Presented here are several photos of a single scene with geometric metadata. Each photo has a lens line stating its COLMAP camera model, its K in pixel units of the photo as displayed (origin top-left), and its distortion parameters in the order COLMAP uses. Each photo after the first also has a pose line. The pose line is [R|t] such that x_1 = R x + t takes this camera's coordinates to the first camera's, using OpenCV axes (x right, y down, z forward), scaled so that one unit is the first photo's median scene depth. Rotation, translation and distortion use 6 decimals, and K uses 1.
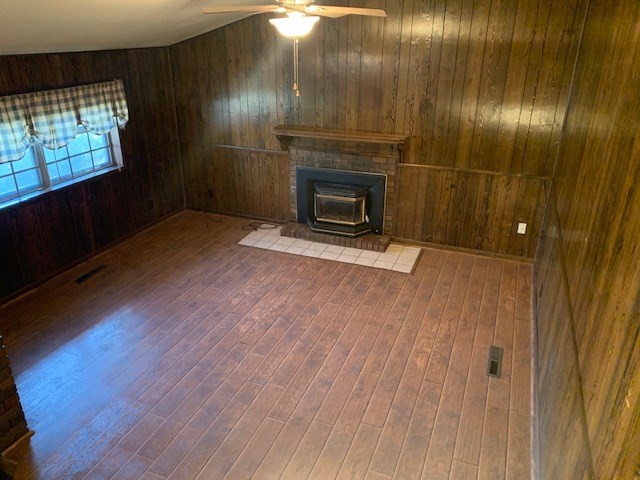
lens RADIAL K [[487.1, 0, 318.5], [0, 487.1, 239.2], [0, 0, 1]] dist [0.040621, -0.015217]
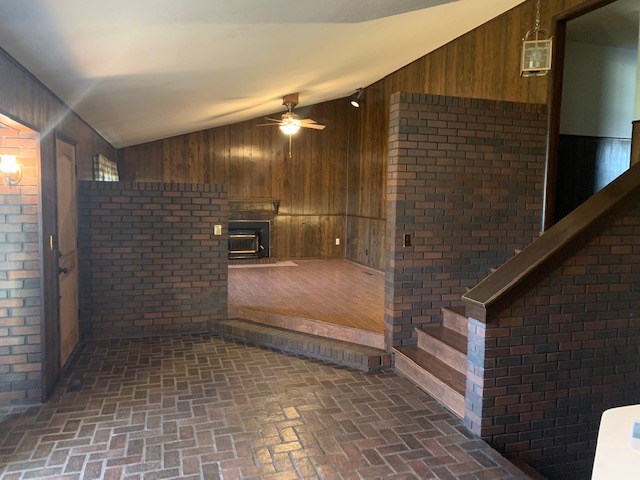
lens RADIAL K [[487.1, 0, 319.5], [0, 487.1, 239.4], [0, 0, 1]] dist [0.040621, -0.015217]
pose [[0.766643, -0.043597, 0.640592, -0.911965], [0.243542, 0.942881, -0.227295, 0.401877], [-0.594092, 0.330265, 0.733471, -0.418783]]
